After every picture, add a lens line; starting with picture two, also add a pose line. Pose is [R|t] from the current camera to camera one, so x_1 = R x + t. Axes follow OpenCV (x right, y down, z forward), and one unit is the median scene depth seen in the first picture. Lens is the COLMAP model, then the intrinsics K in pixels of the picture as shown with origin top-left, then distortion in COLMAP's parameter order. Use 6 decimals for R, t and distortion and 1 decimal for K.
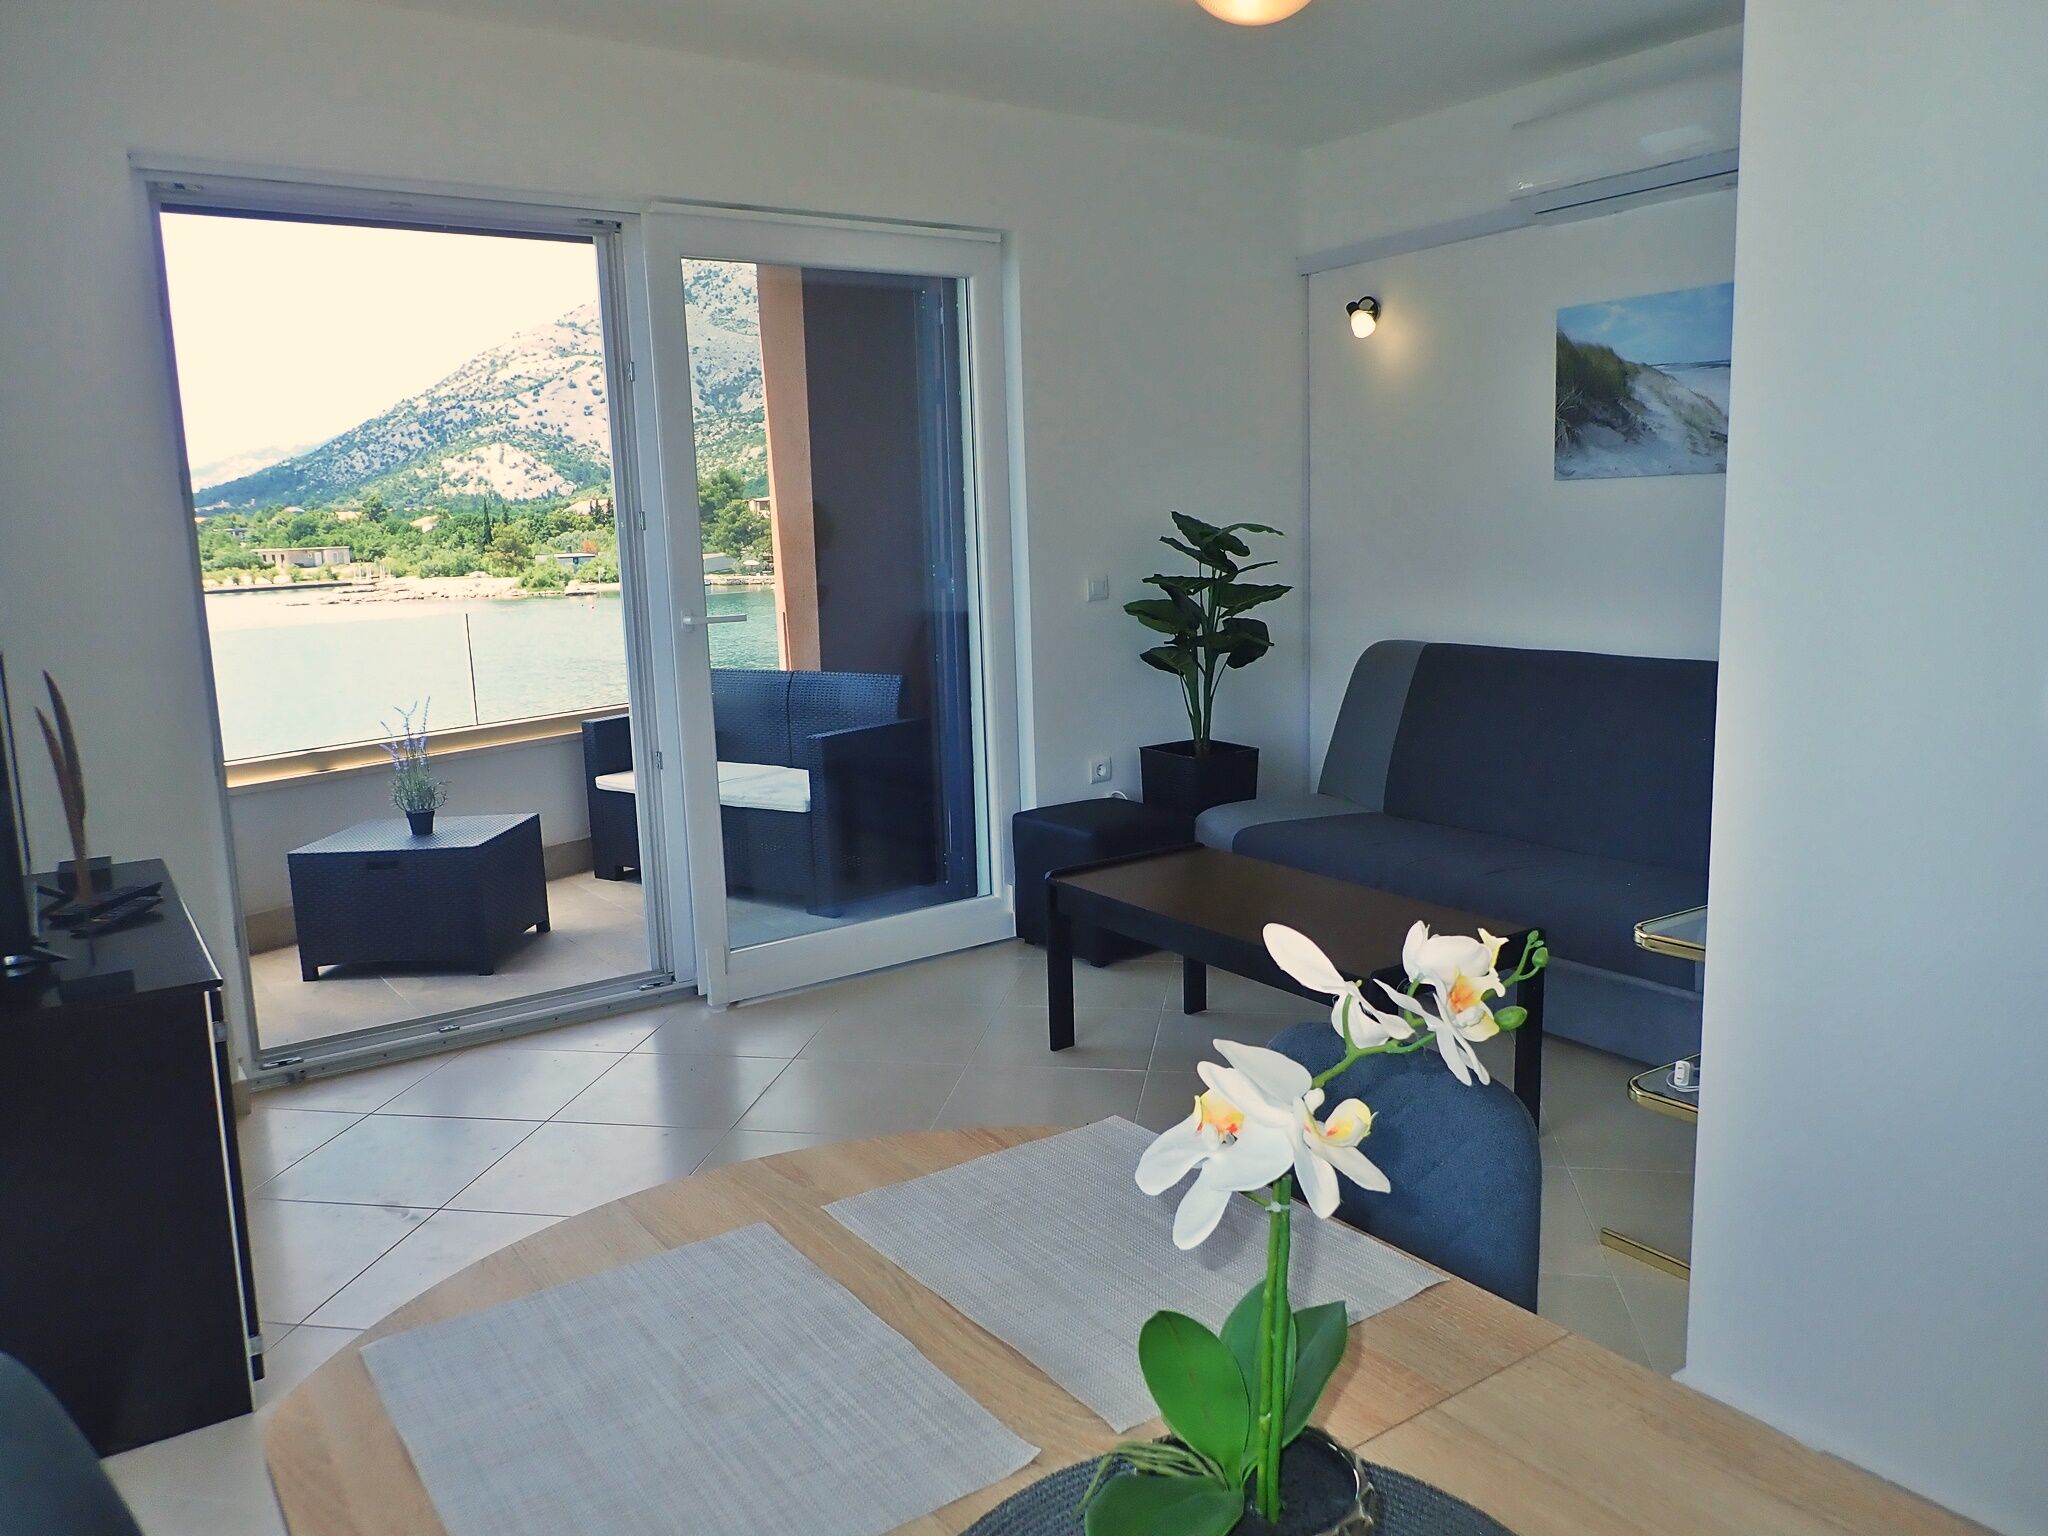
lens RADIAL K [[1505.6, 0, 1033.1], [0, 1505.6, 769.4], [0, 0, 1]] dist [-0.007301, -0.007532]
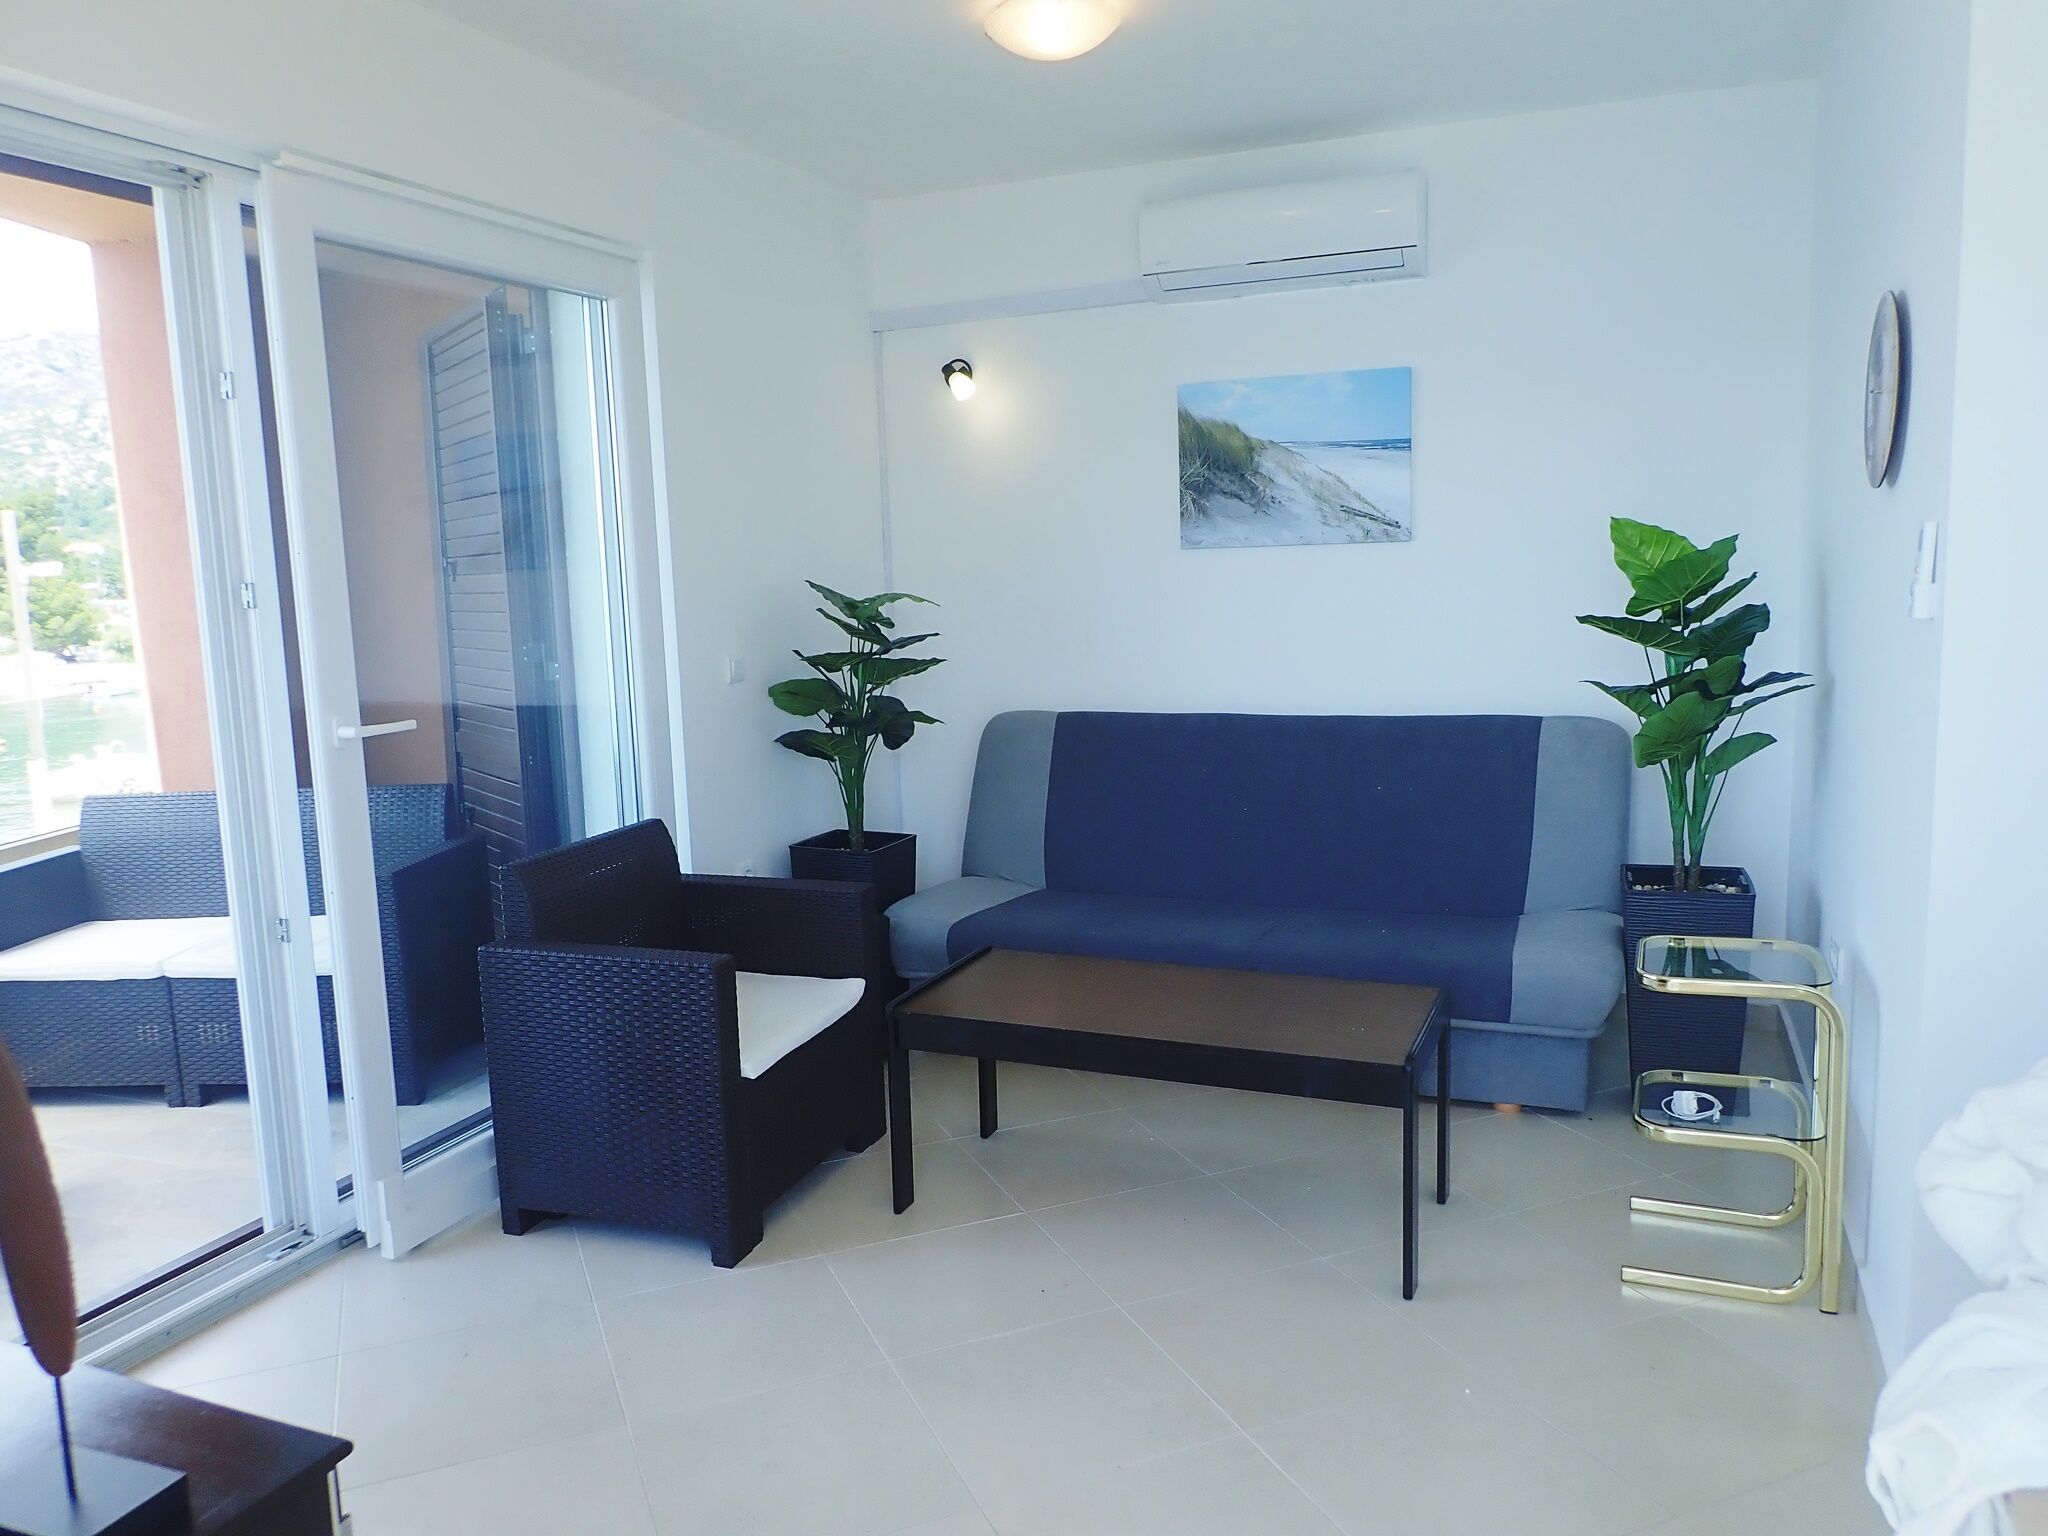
lens RADIAL K [[1505.6, 0, 1015.0], [0, 1505.6, 765.8], [0, 0, 1]] dist [-0.007301, -0.007532]
pose [[0.842238, -0.068443, 0.534744, -0.316192], [0.093310, 0.995445, -0.019558, -0.035335], [-0.530970, 0.066369, 0.844788, 0.201661]]
